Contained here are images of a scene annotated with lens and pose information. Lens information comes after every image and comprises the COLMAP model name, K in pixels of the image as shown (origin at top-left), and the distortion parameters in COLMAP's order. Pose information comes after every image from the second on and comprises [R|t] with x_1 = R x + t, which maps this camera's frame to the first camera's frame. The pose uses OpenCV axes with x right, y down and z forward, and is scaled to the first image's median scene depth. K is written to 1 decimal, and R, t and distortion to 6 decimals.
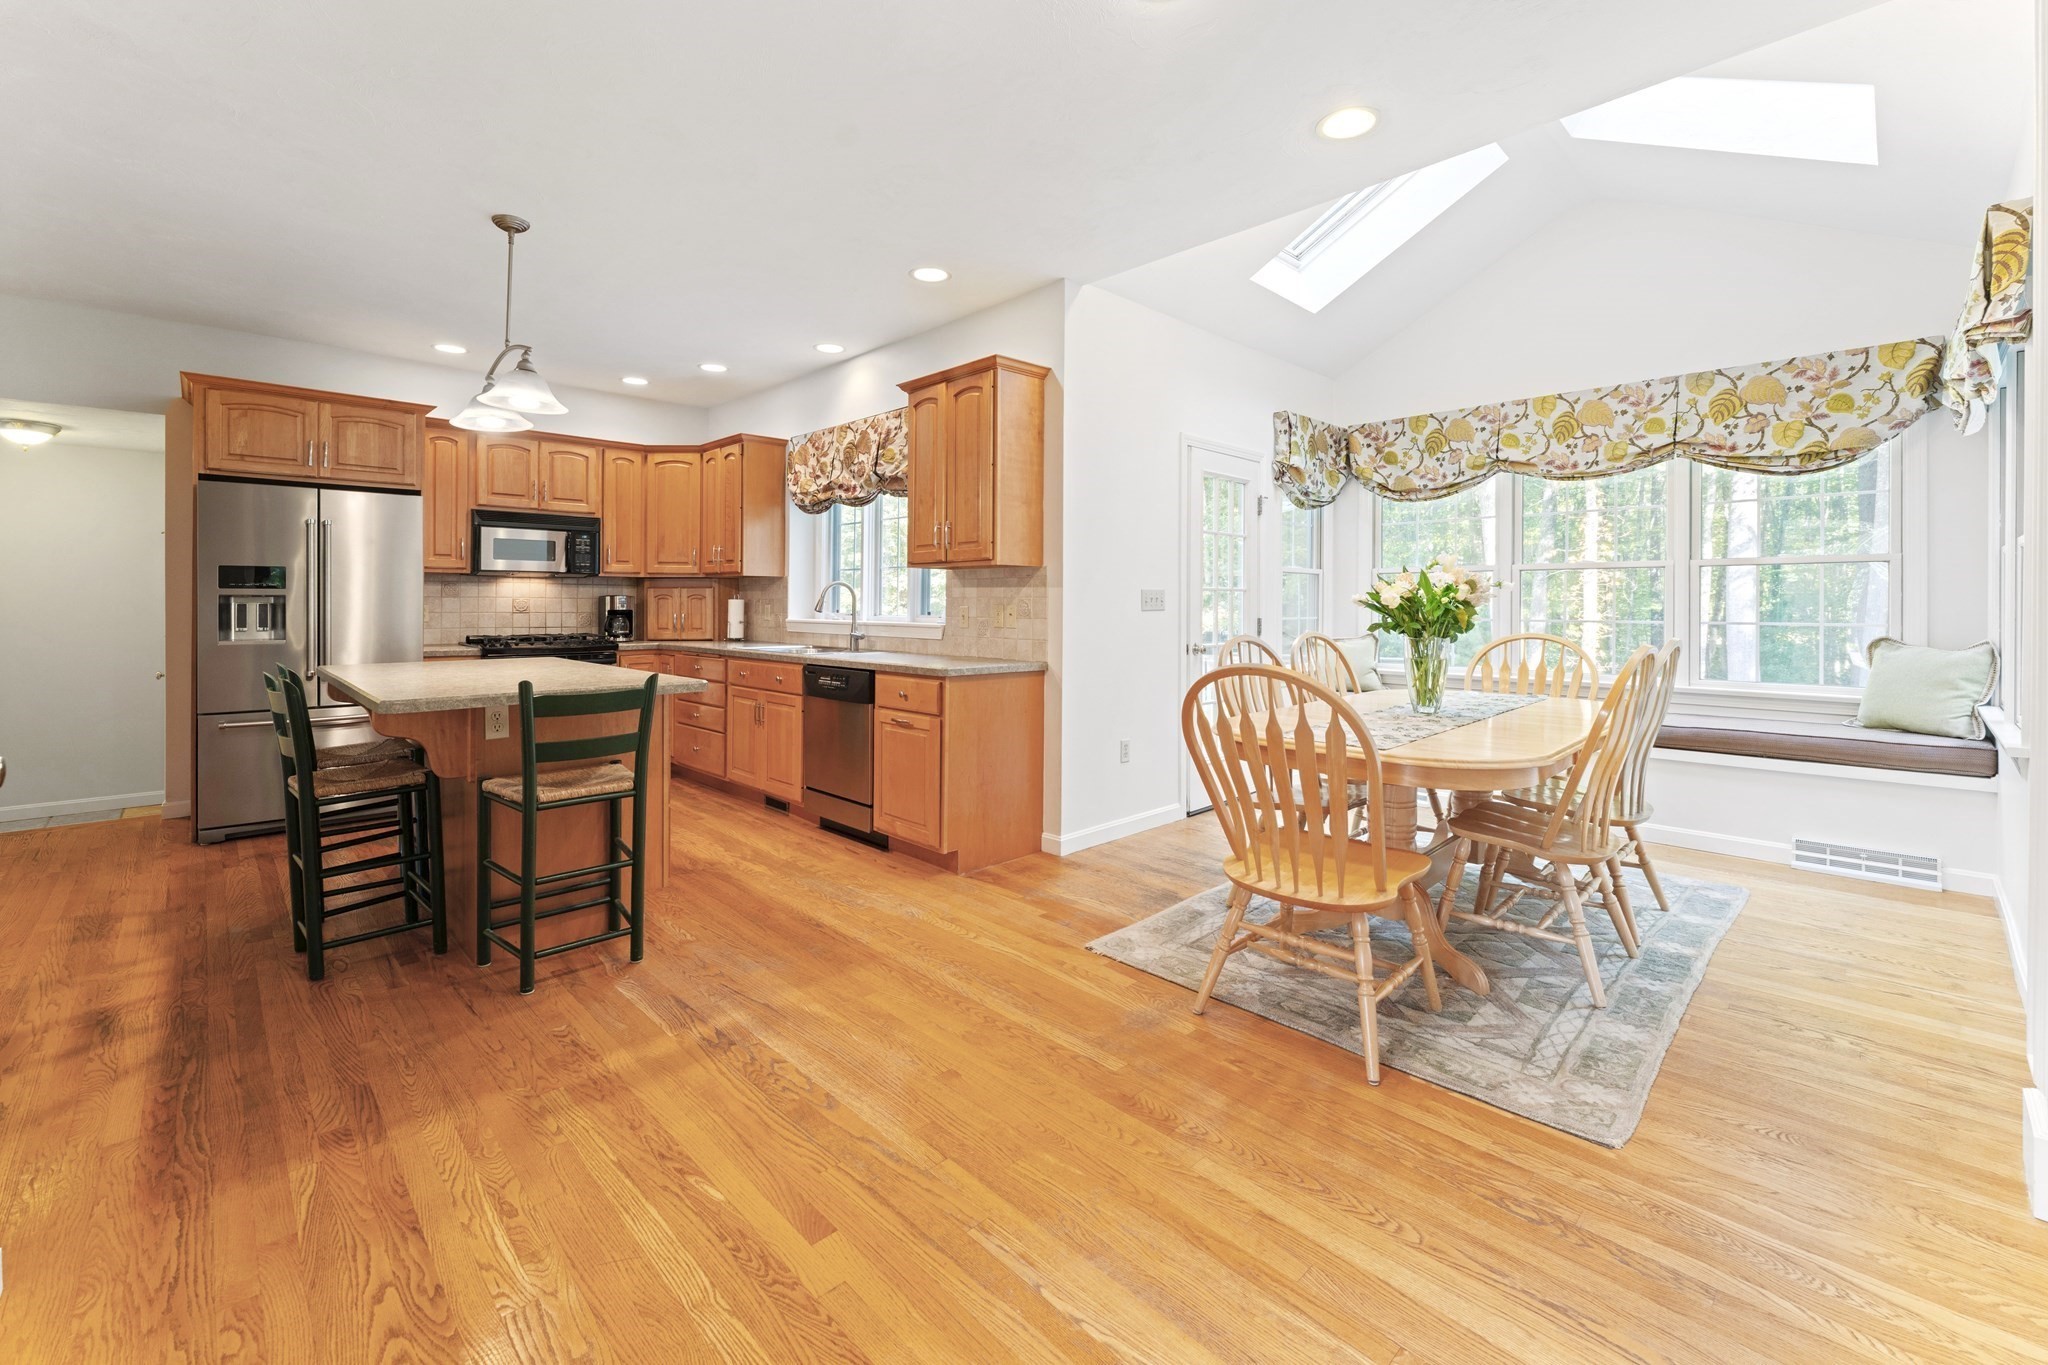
lens RADIAL K [[849.2, 0, 1019.8], [0, 849.2, 608.0], [0, 0, 1]] dist [-0.000047, -0.000239]
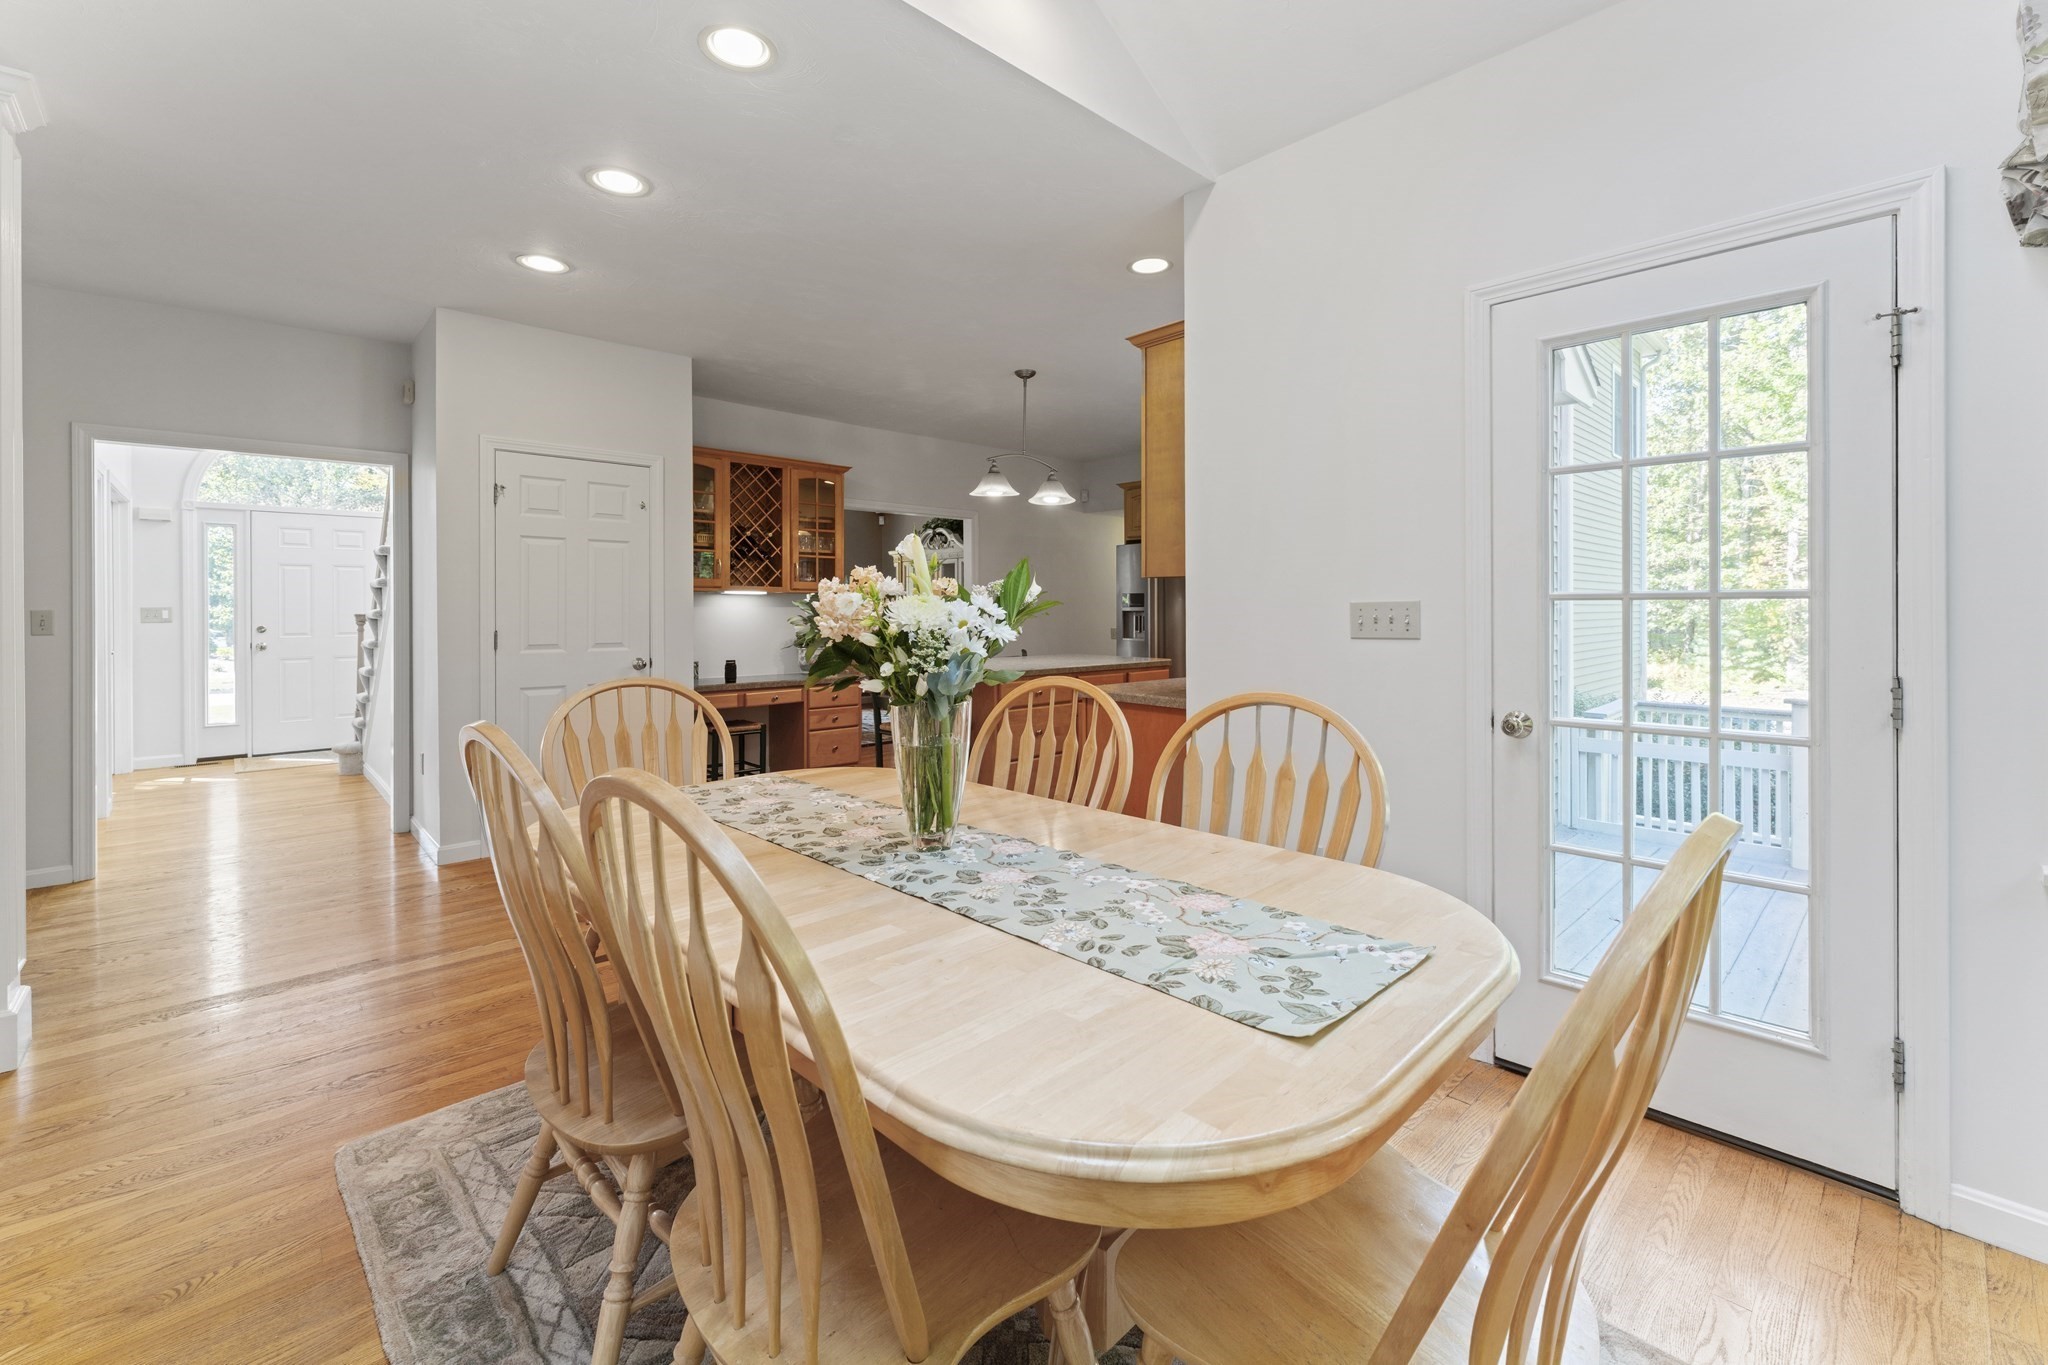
lens RADIAL K [[849.2, 0, 1019.8], [0, 849.2, 608.0], [0, 0, 1]] dist [-0.000047, -0.000239]
pose [[-0.017652, -0.001500, -0.999843, 0.719019], [-0.003626, 0.999992, -0.001436, -0.016062], [0.999838, 0.003600, -0.017657, 0.766845]]
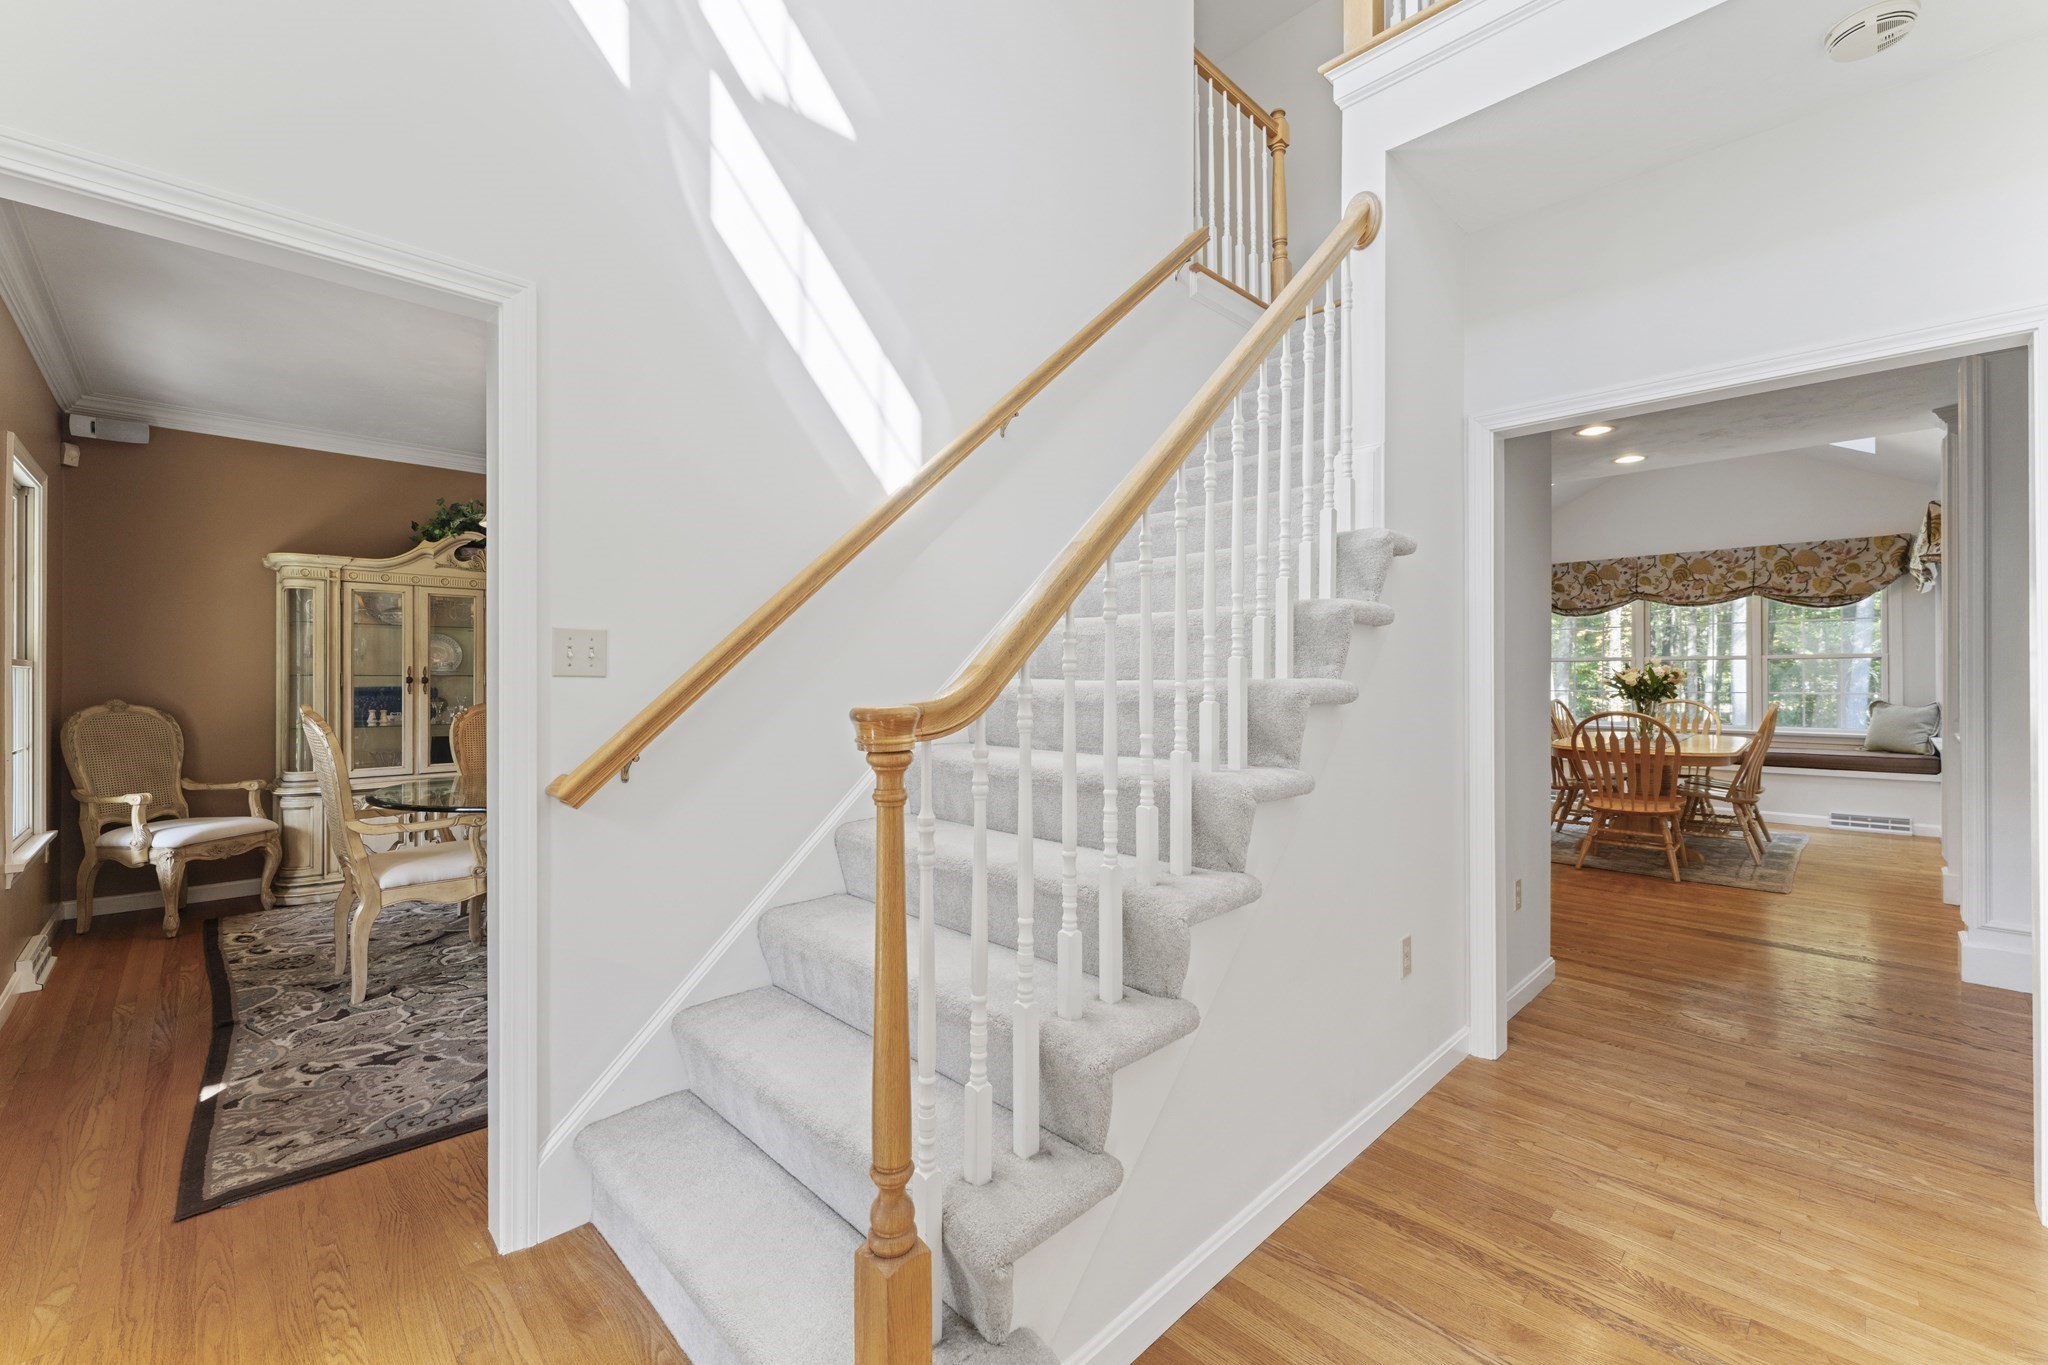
lens RADIAL K [[832.4, 0, 1021.4], [0, 832.4, 677.3], [0, 0, 1]] dist [-0.000708, 0.000351]
pose [[0.999965, -0.003724, 0.007458, -0.698882], [0.003766, 0.999977, -0.005624, -0.009741], [-0.007437, 0.005652, 0.999956, -0.645578]]
